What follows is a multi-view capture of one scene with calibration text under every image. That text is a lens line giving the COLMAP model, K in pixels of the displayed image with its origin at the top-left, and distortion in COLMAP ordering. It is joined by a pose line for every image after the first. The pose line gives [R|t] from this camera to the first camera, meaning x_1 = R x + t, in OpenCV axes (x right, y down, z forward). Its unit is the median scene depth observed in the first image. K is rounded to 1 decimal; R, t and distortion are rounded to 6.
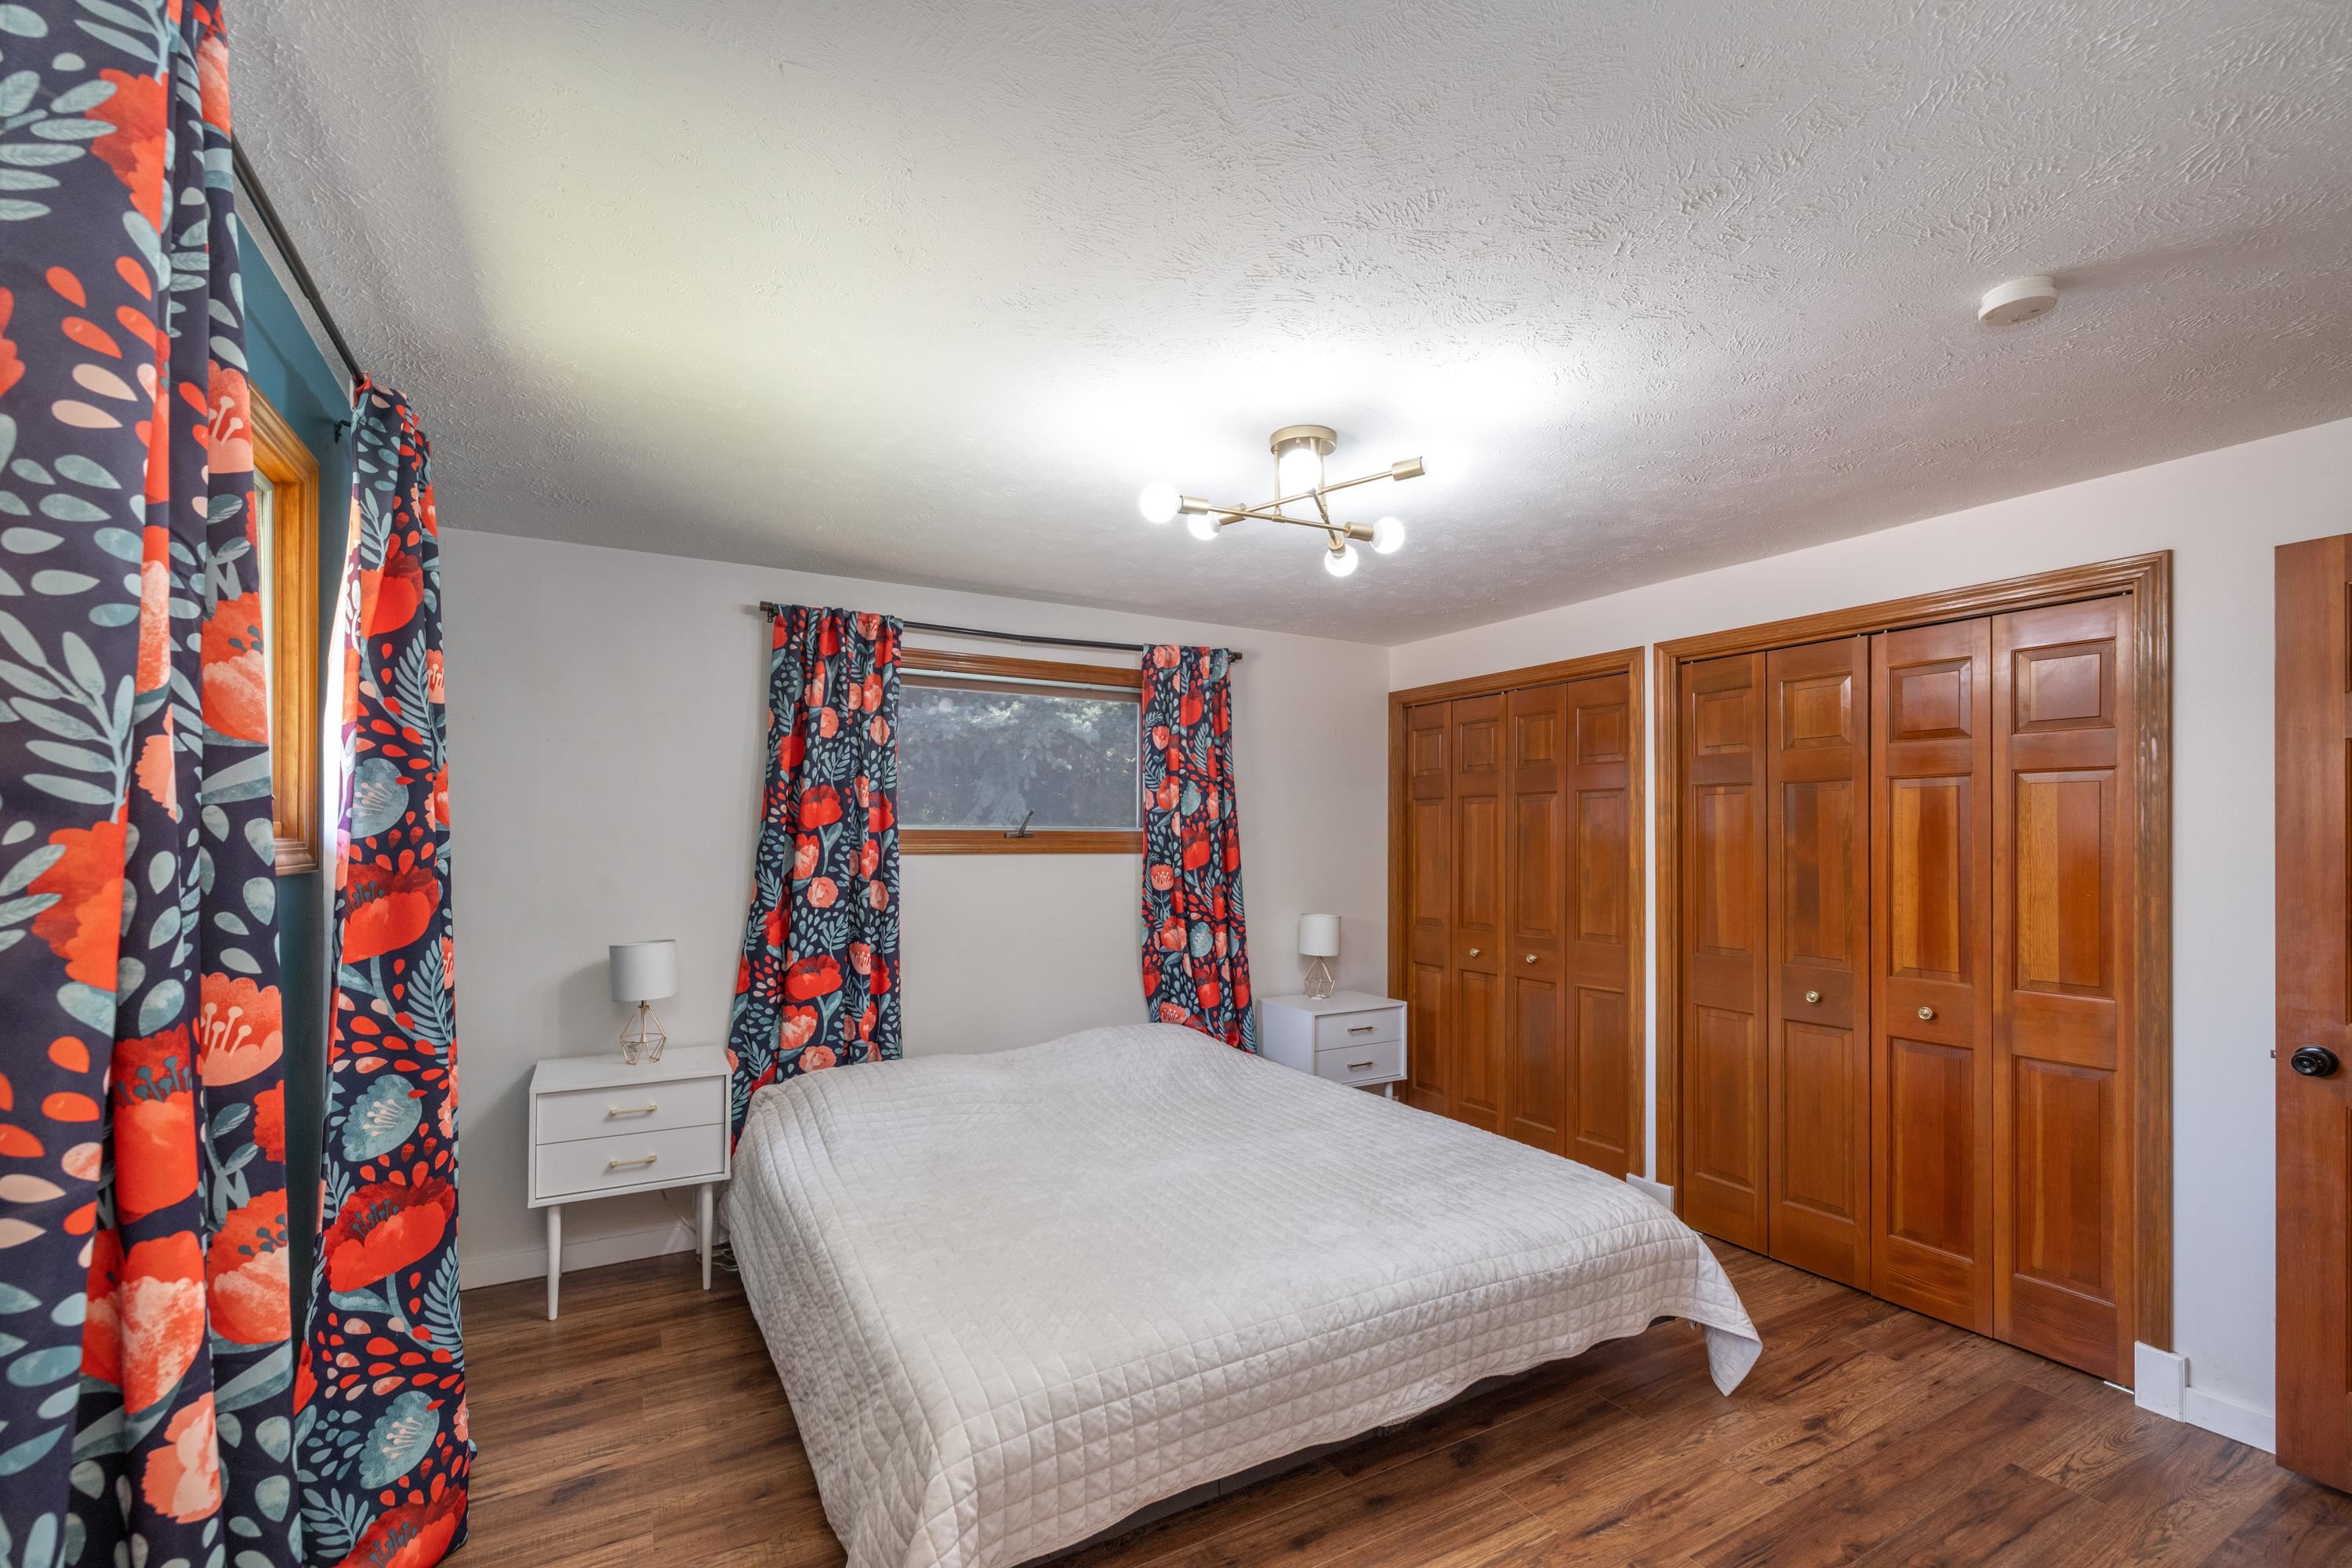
lens RADIAL K [[990.2, 0, 1165.9], [0, 990.2, 831.7], [0, 0, 1]] dist [0.000499, 0.000065]
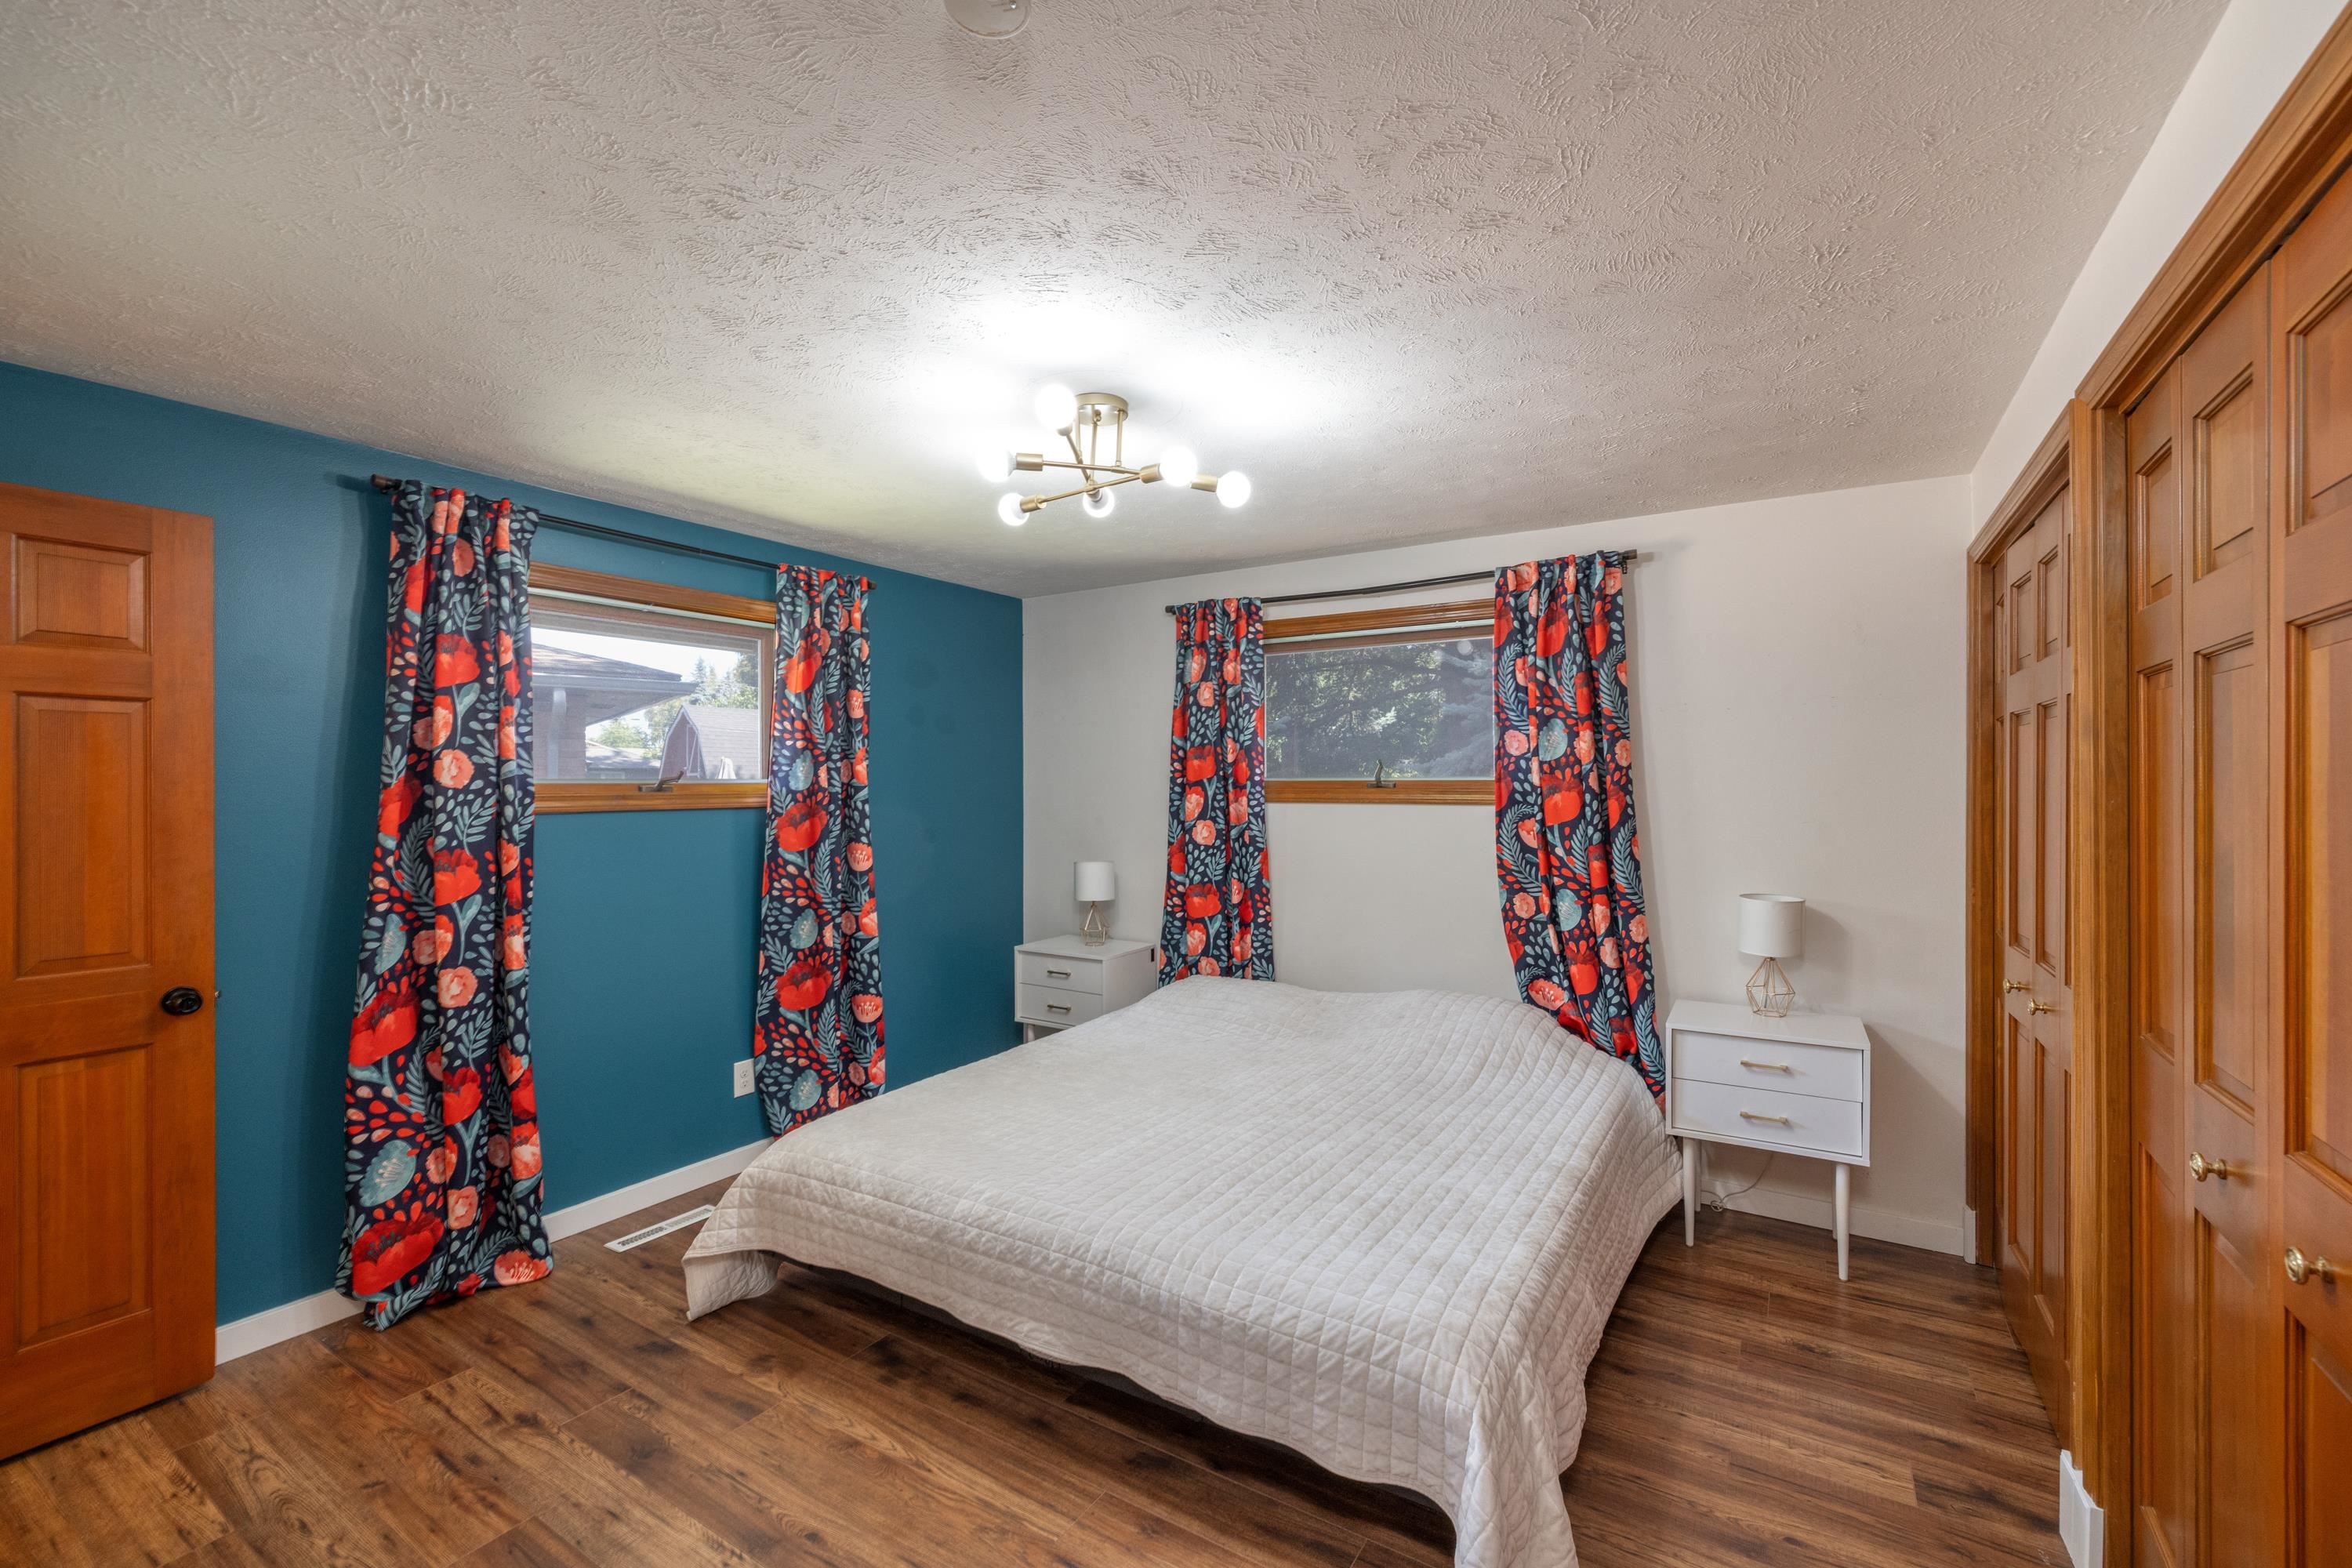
lens RADIAL K [[993.1, 0, 1176.0], [0, 993.1, 784.0], [0, 0, 1]] dist [-0.000717, 0.000167]
pose [[0.480253, -0.004798, -0.877117, 0.641625], [0.009081, 0.999959, -0.000498, 0.000990], [0.877083, -0.007726, 0.480277, 0.333984]]
